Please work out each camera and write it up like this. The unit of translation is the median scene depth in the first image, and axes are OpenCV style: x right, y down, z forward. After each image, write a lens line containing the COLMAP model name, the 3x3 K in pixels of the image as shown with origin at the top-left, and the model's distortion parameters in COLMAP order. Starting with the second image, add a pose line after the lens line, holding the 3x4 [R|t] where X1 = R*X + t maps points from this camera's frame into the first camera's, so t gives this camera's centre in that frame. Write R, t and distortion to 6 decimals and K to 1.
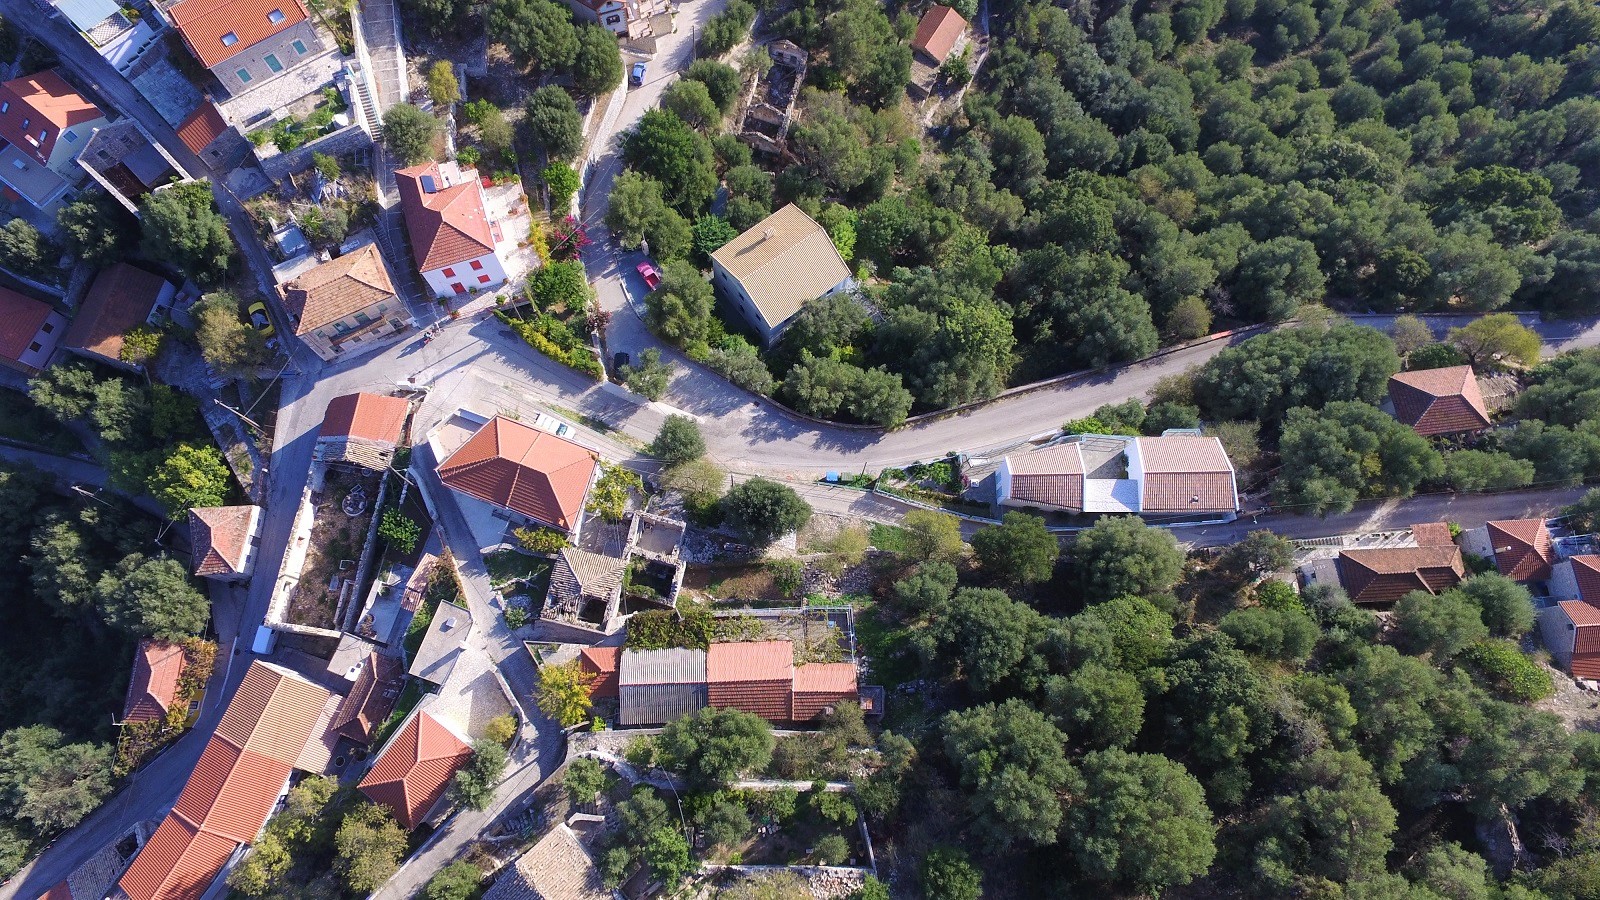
lens RADIAL K [[931.0, 0, 798.3], [0, 931.0, 461.2], [0, 0, 1]] dist [-0.006766, 0.007214]
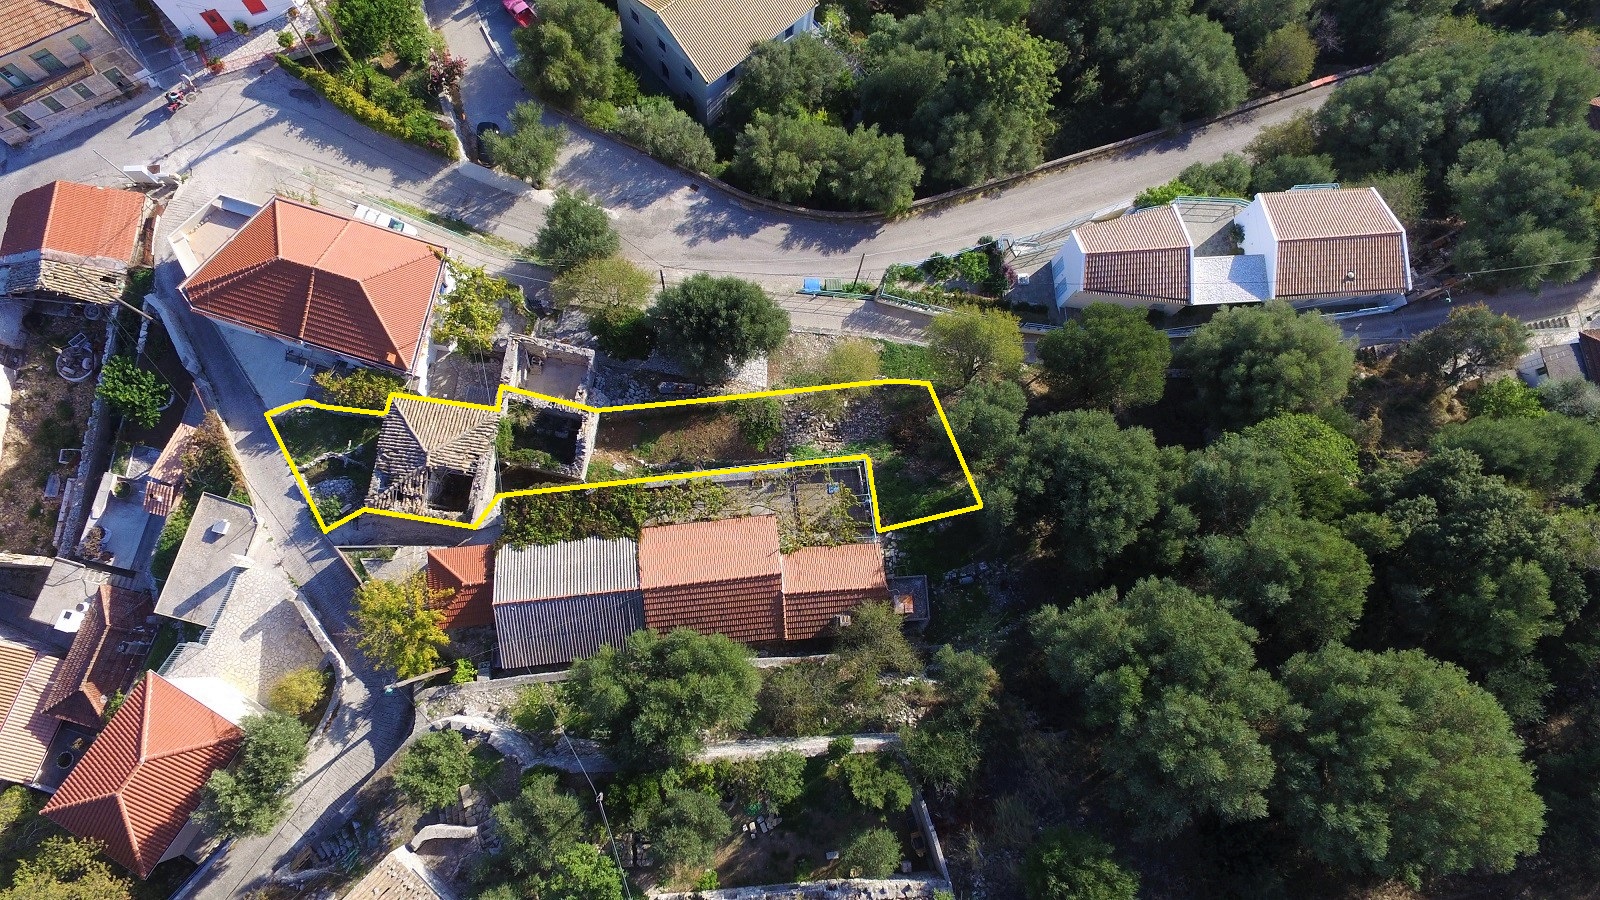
lens RADIAL K [[931.0, 0, 798.3], [0, 931.0, 461.2], [0, 0, 1]] dist [-0.006766, 0.007214]
pose [[0.996665, -0.067222, 0.046257, -0.016506], [0.063054, 0.994271, 0.086308, 0.098137], [-0.051794, -0.083104, 0.995194, 0.360686]]
